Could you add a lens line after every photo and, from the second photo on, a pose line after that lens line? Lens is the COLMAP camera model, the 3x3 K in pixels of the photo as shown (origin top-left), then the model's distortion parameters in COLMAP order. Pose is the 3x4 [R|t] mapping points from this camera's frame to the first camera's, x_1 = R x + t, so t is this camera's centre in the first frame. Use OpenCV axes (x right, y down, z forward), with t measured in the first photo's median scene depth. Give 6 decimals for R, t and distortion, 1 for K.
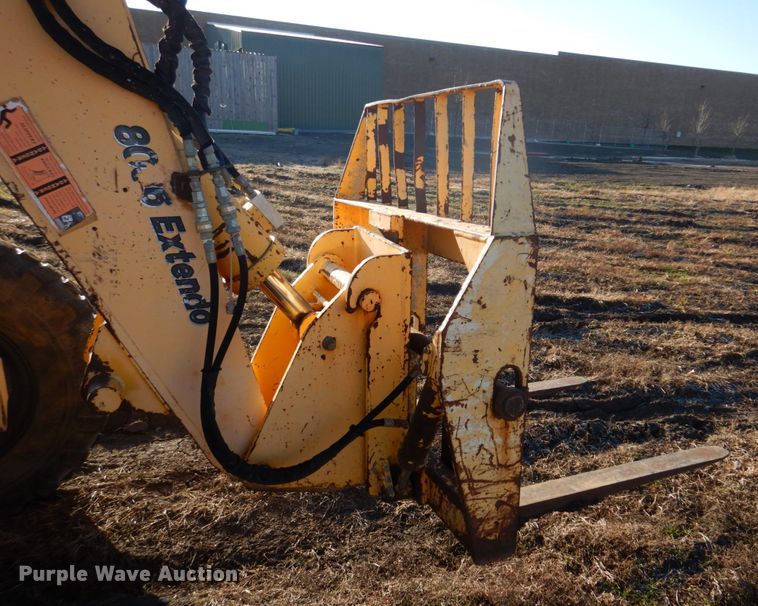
lens RADIAL K [[608.7, 0, 421.7], [0, 608.7, 310.7], [0, 0, 1]] dist [0.026078, -0.015542]
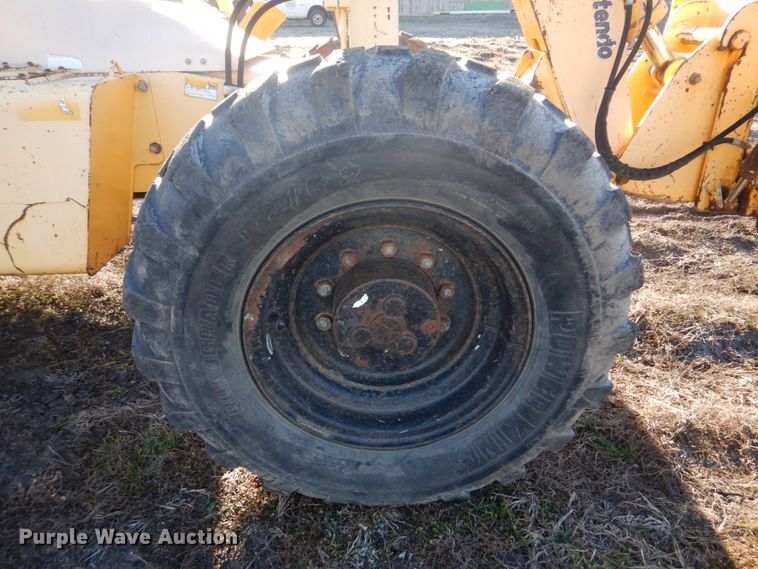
lens RADIAL K [[537.4, 0, 377.7], [0, 537.4, 277.8], [0, 0, 1]] dist [0.013266, -0.001725]
pose [[0.910958, 0.130070, -0.391454, -0.262448], [-0.064454, 0.982211, 0.176372, 0.315210], [0.407432, -0.135437, 0.903137, -0.402352]]
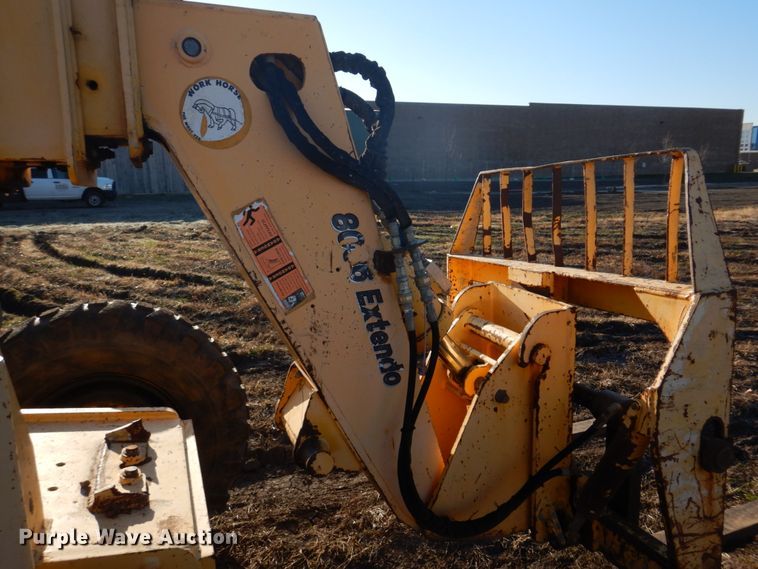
lens RADIAL K [[537.4, 0, 373.1], [0, 537.4, 278.0], [0, 0, 1]] dist [0.013266, -0.001725]
pose [[0.995577, -0.057852, -0.074030, -0.291570], [0.049865, 0.993166, -0.105523, -0.063458], [0.079628, 0.101365, 0.991657, 0.030137]]
